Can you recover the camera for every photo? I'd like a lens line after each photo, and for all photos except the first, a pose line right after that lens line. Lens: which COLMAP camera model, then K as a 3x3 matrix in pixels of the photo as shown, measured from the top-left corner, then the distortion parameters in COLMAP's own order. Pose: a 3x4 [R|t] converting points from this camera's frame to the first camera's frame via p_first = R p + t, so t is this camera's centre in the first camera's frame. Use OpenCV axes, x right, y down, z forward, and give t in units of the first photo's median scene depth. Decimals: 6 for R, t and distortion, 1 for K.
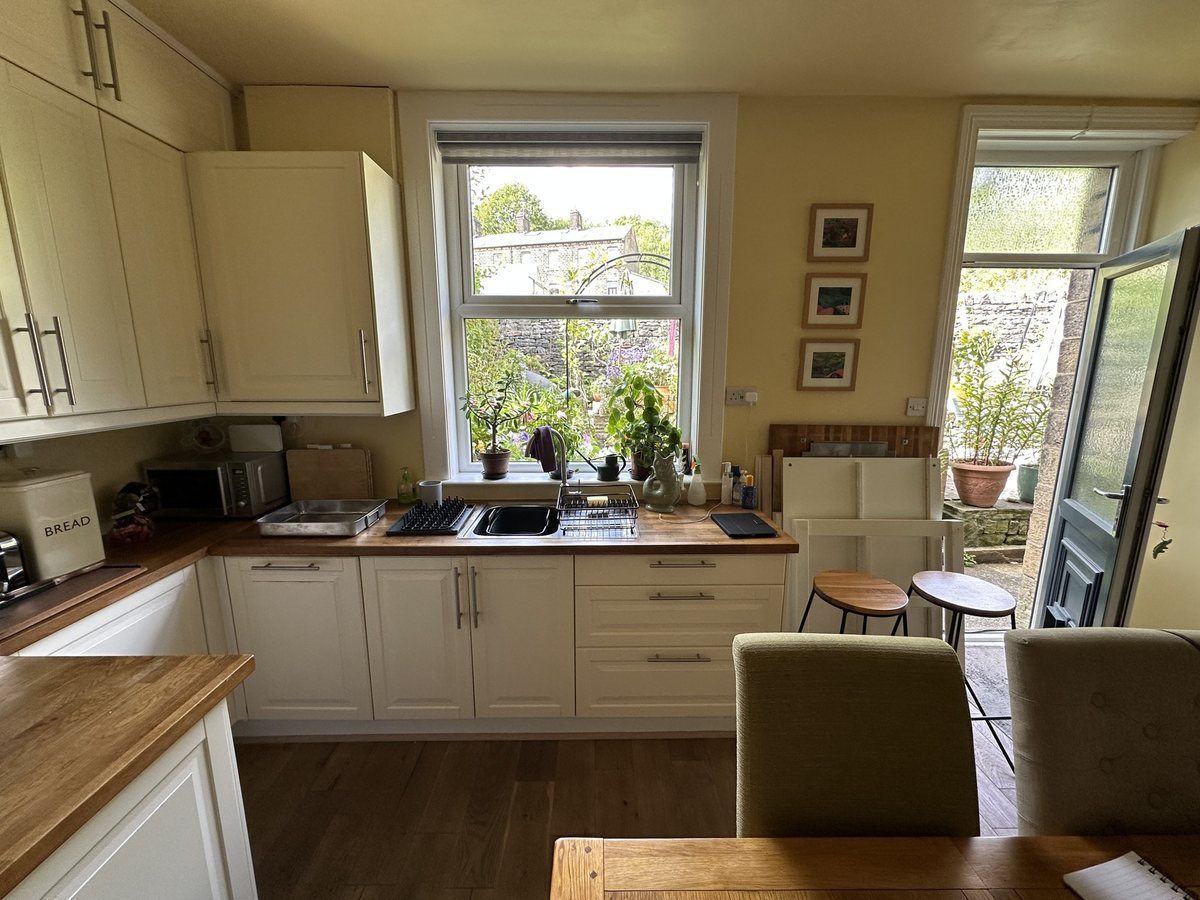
lens RADIAL K [[478.1, 0, 596.7], [0, 478.1, 451.6], [0, 0, 1]] dist [-0.002589, 0.000442]
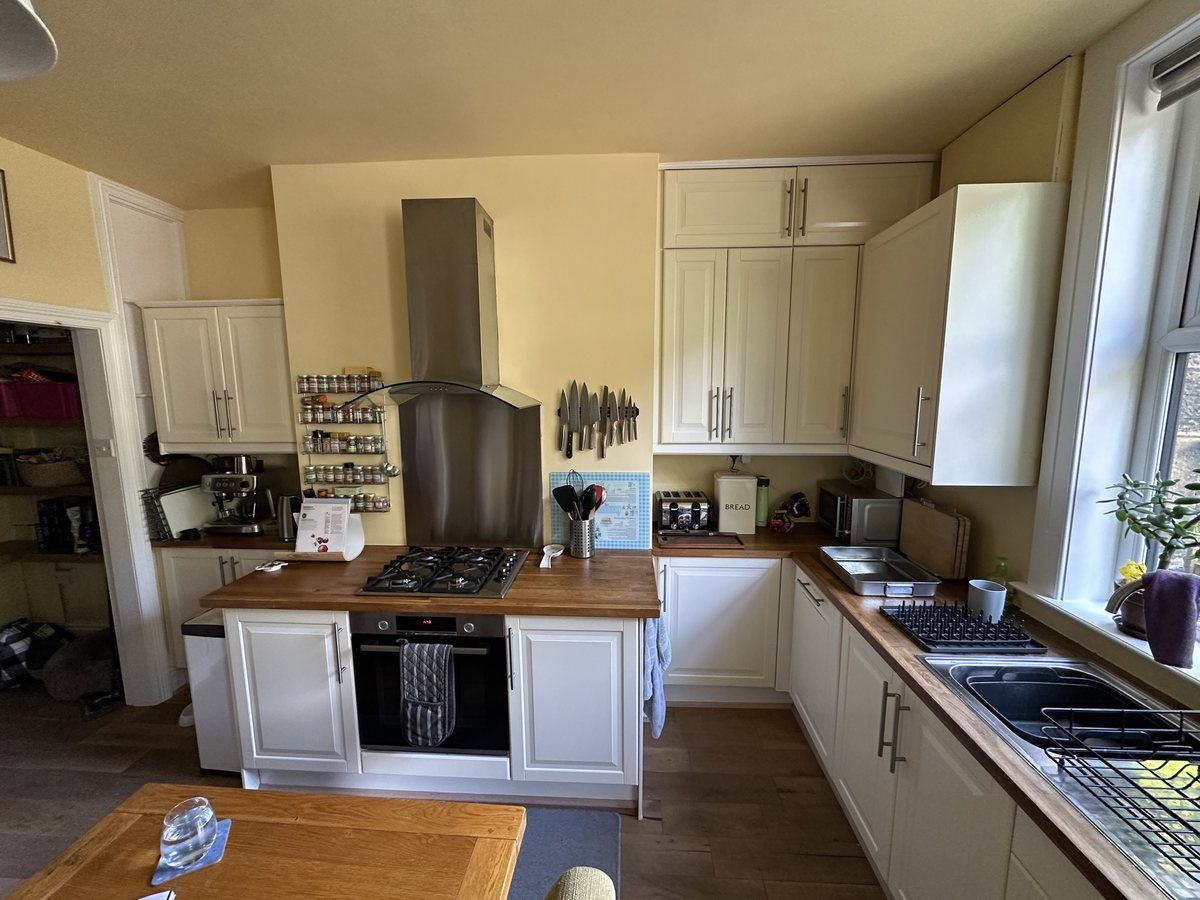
lens RADIAL K [[478.1, 0, 604.5], [0, 478.1, 452.5], [0, 0, 1]] dist [-0.002589, 0.000442]
pose [[-0.069006, 0.140615, -0.987657, 0.492634], [-0.169765, 0.973922, 0.150521, -0.179479], [0.983066, 0.178057, -0.043335, 0.502454]]
